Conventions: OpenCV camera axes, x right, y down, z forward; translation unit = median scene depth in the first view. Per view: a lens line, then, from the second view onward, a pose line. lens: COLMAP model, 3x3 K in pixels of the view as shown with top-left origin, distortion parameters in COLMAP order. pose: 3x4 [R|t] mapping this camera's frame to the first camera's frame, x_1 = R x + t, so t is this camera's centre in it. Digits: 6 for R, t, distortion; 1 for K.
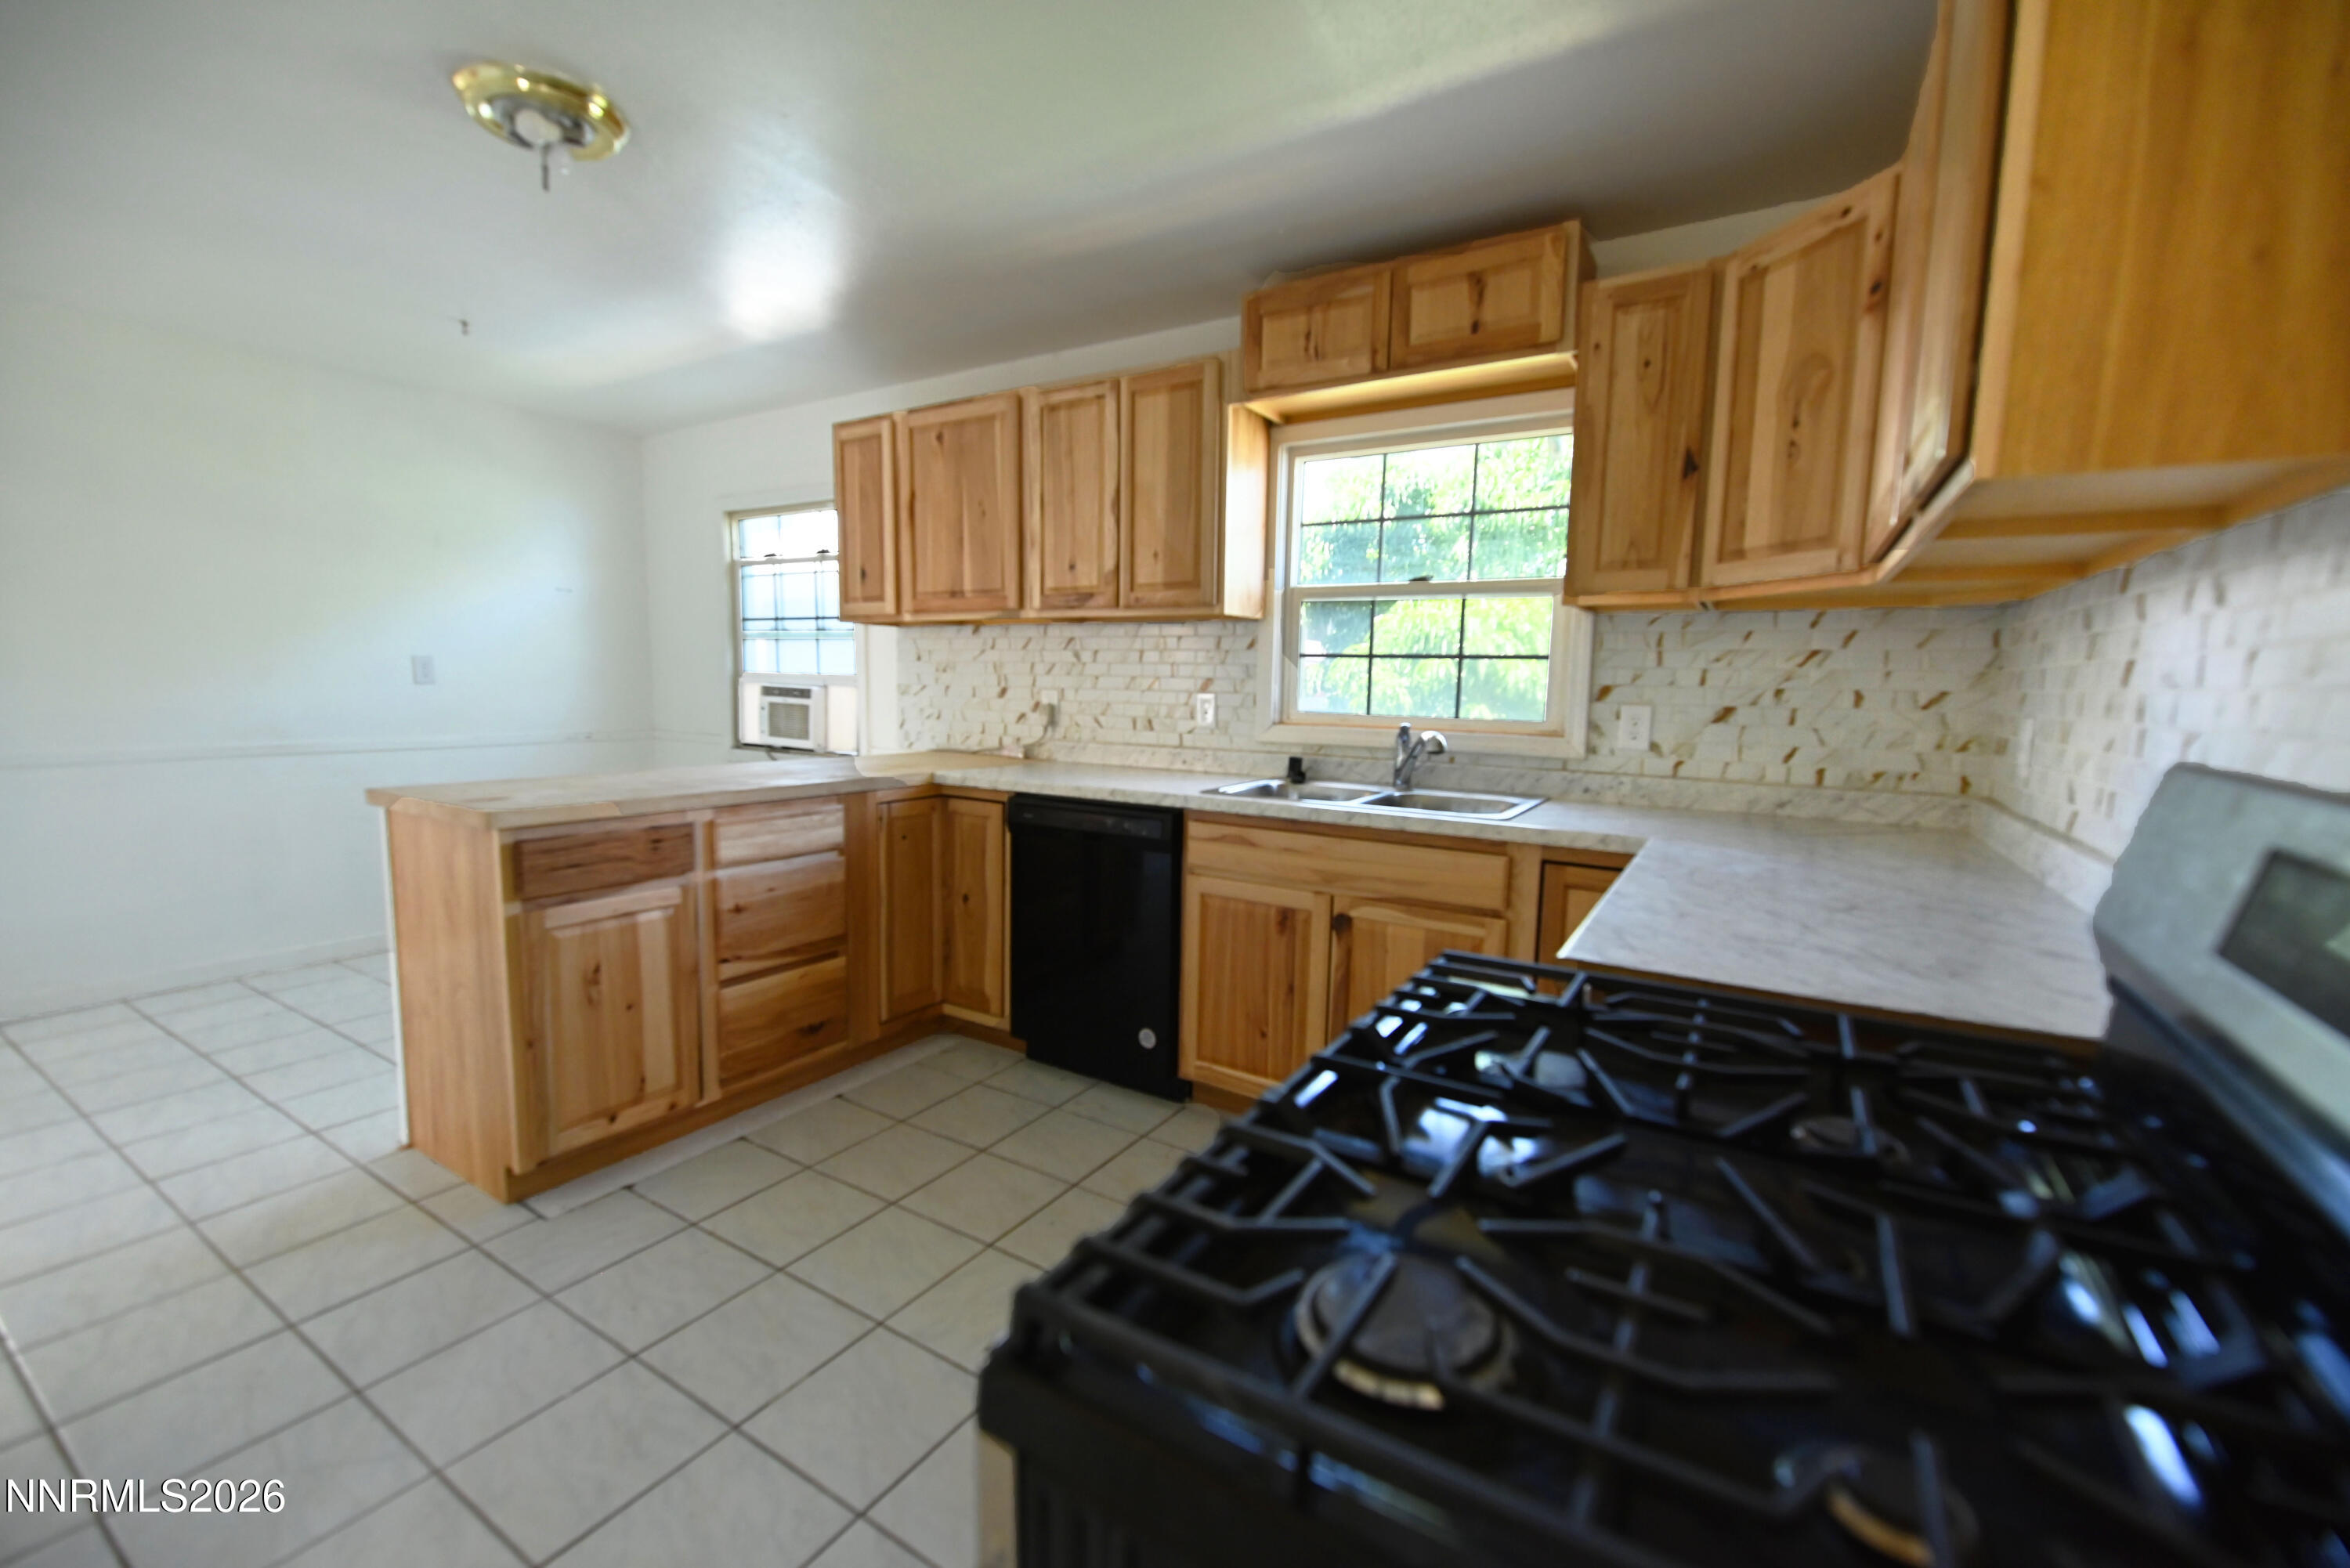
lens RADIAL K [[961.2, 0, 1167.6], [0, 961.2, 786.4], [0, 0, 1]] dist [-0.001682, -0.001067]
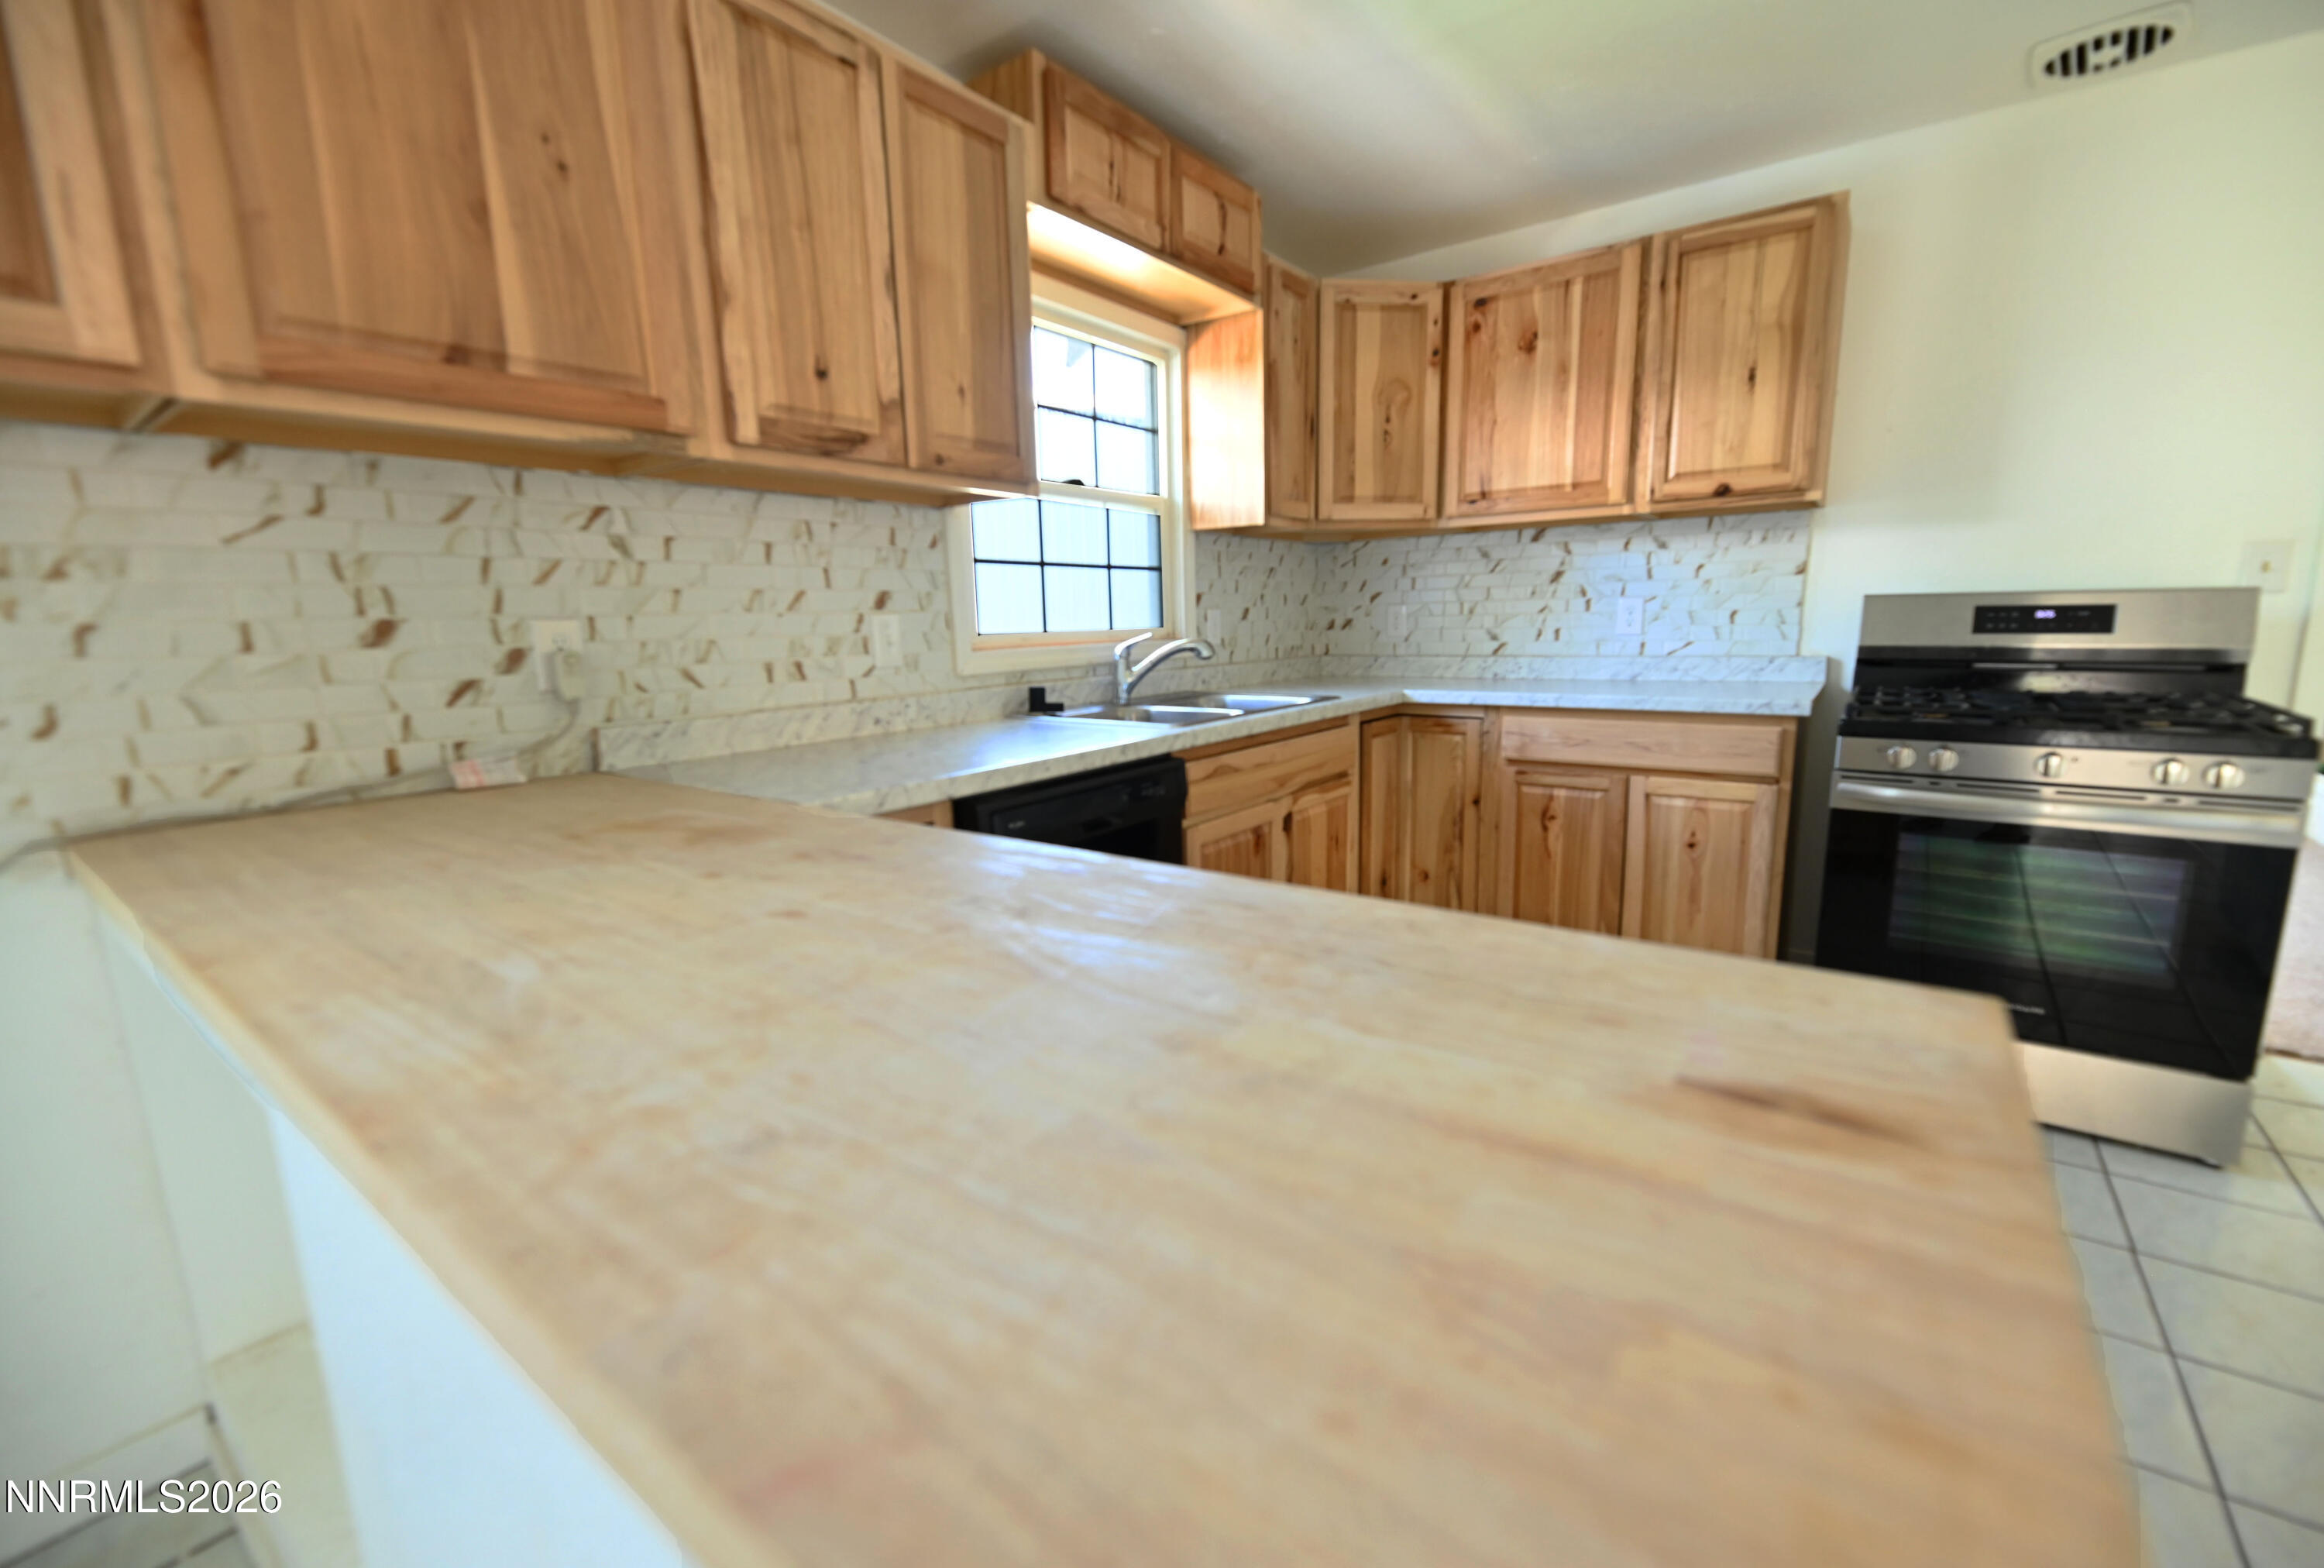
lens RADIAL K [[950.6, 0, 1179.8], [0, 950.6, 787.4], [0, 0, 1]] dist [-0.001682, -0.001067]
pose [[0.074427, -0.197190, 0.977536, -0.598411], [0.134601, 0.973271, 0.186081, -0.073010], [-0.988101, 0.117728, 0.098980, 0.731823]]
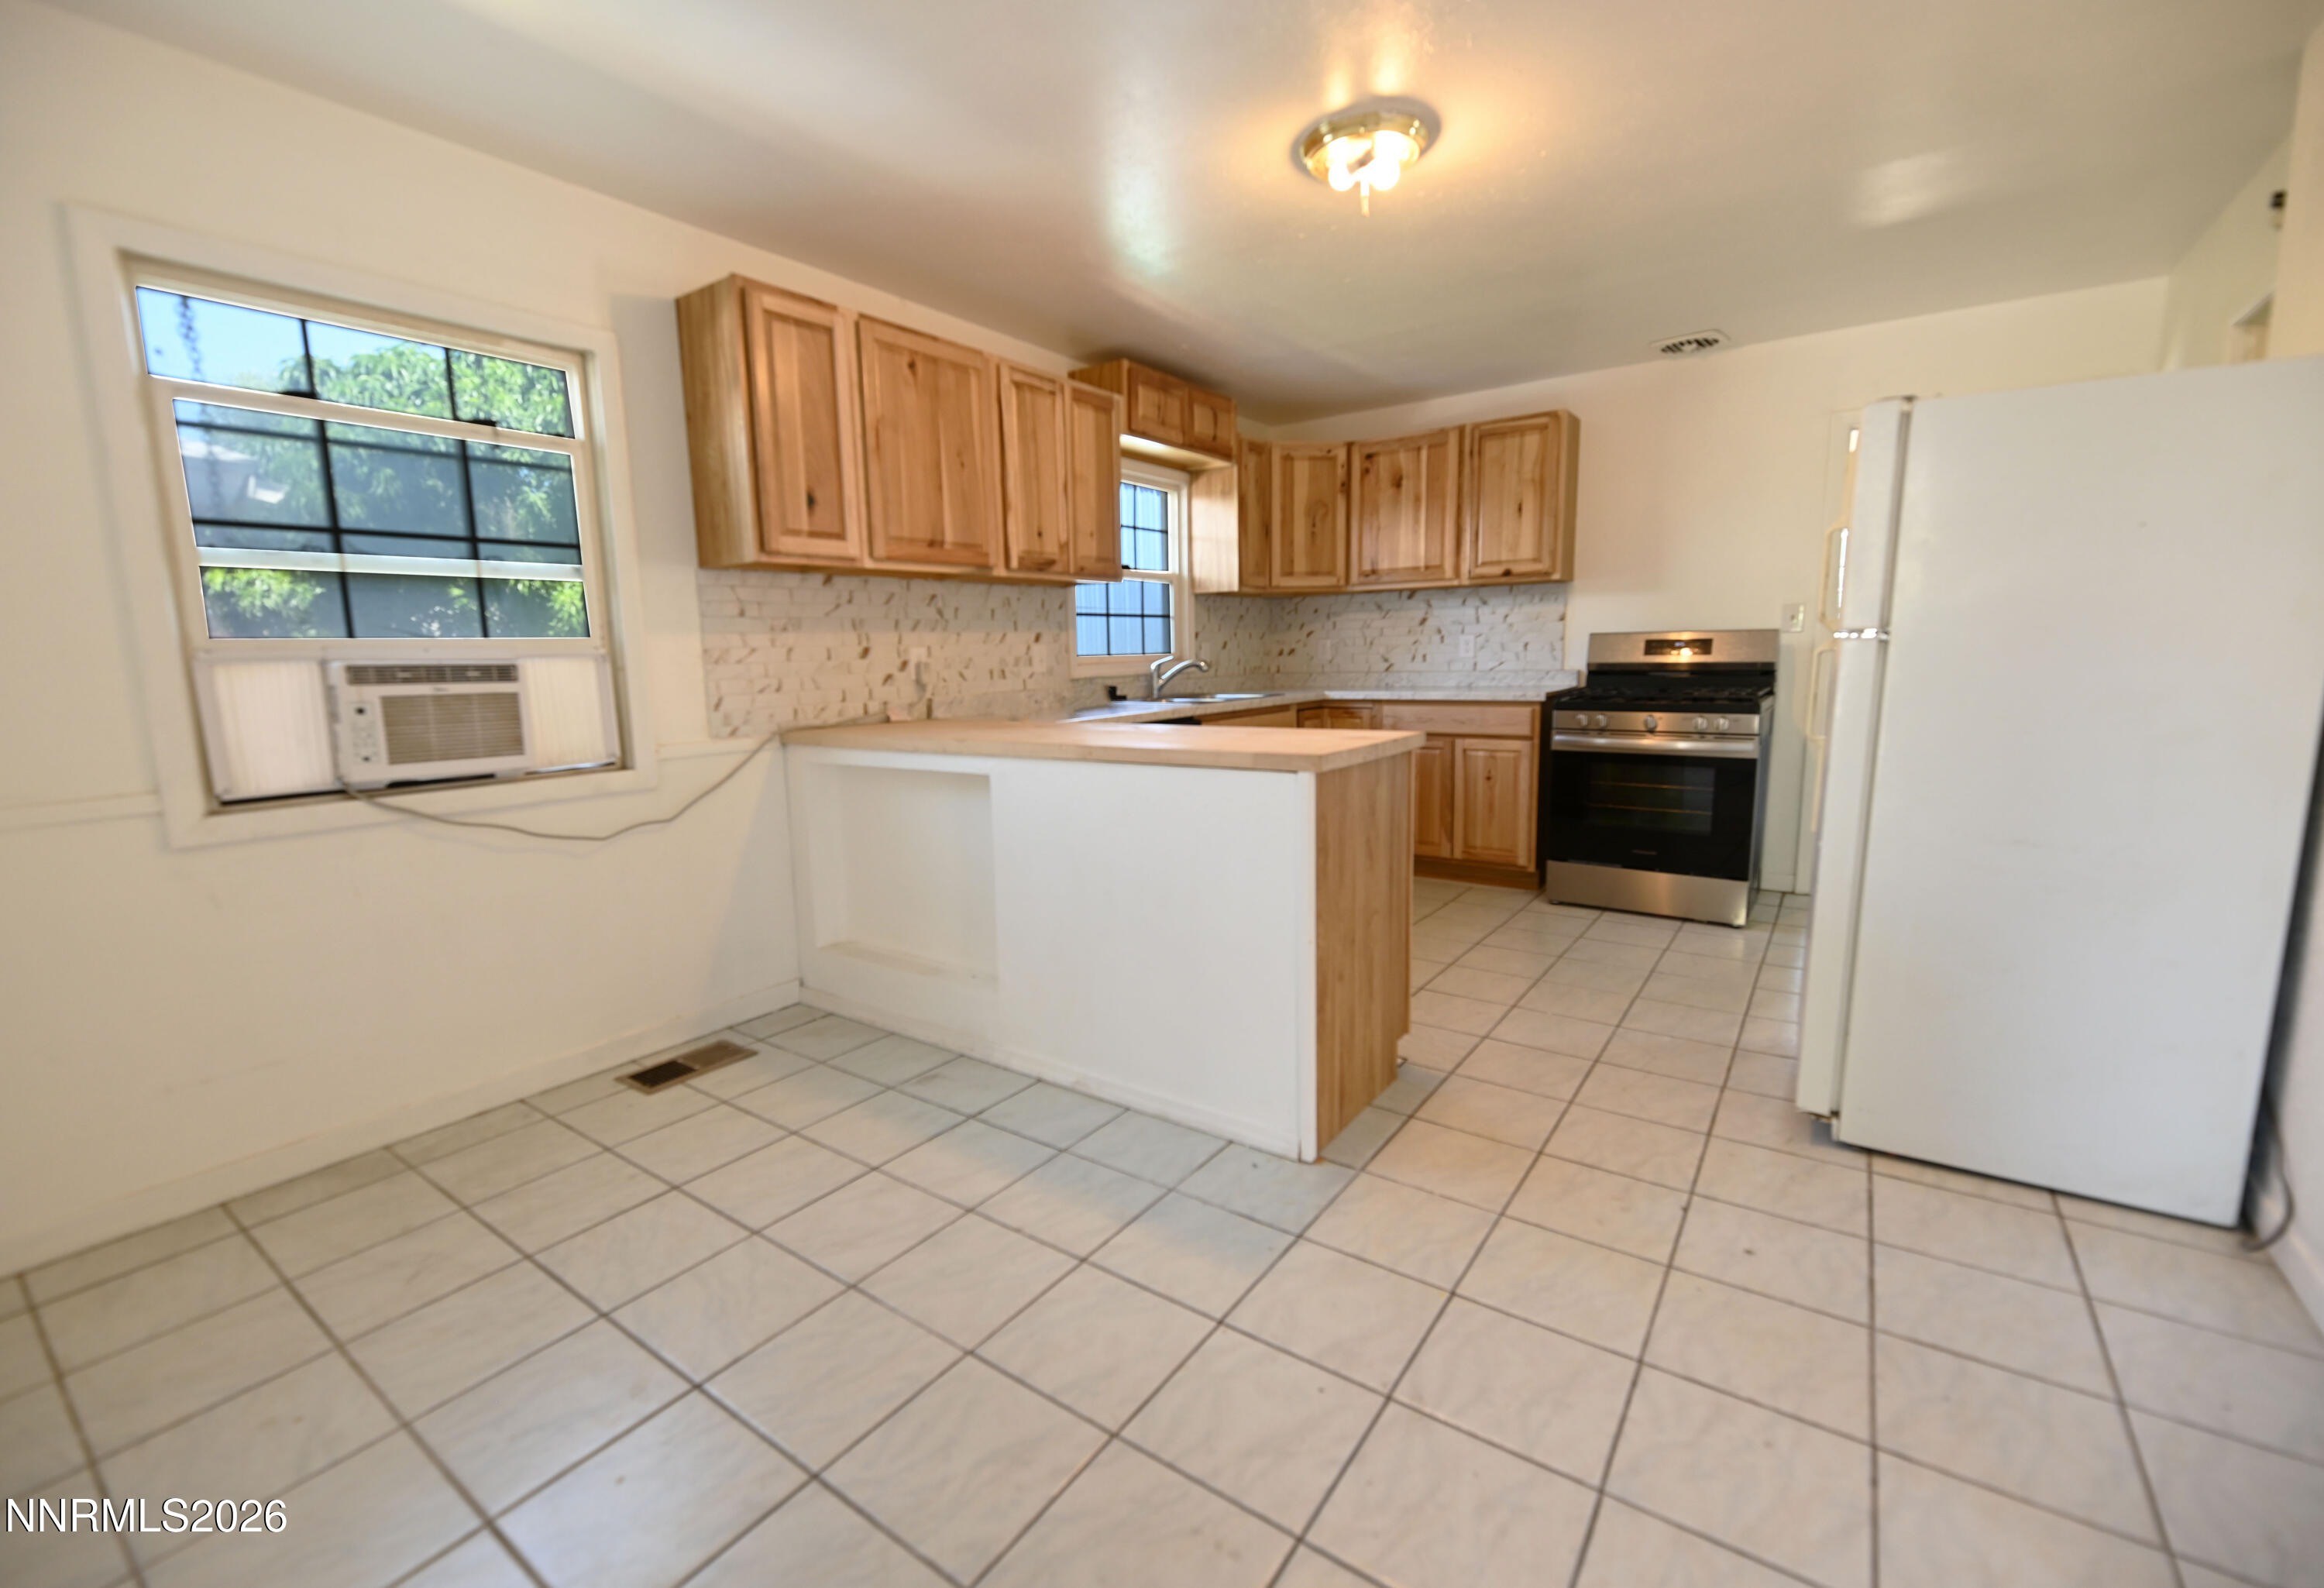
lens RADIAL K [[975.9, 0, 1138.4], [0, 975.9, 794.5], [0, 0, 1]] dist [-0.000618, -0.000227]
pose [[0.071183, -0.167269, 0.983338, -1.201830], [0.135778, 0.978288, 0.156581, -0.085556], [-0.988179, 0.122370, 0.092349, 0.763628]]
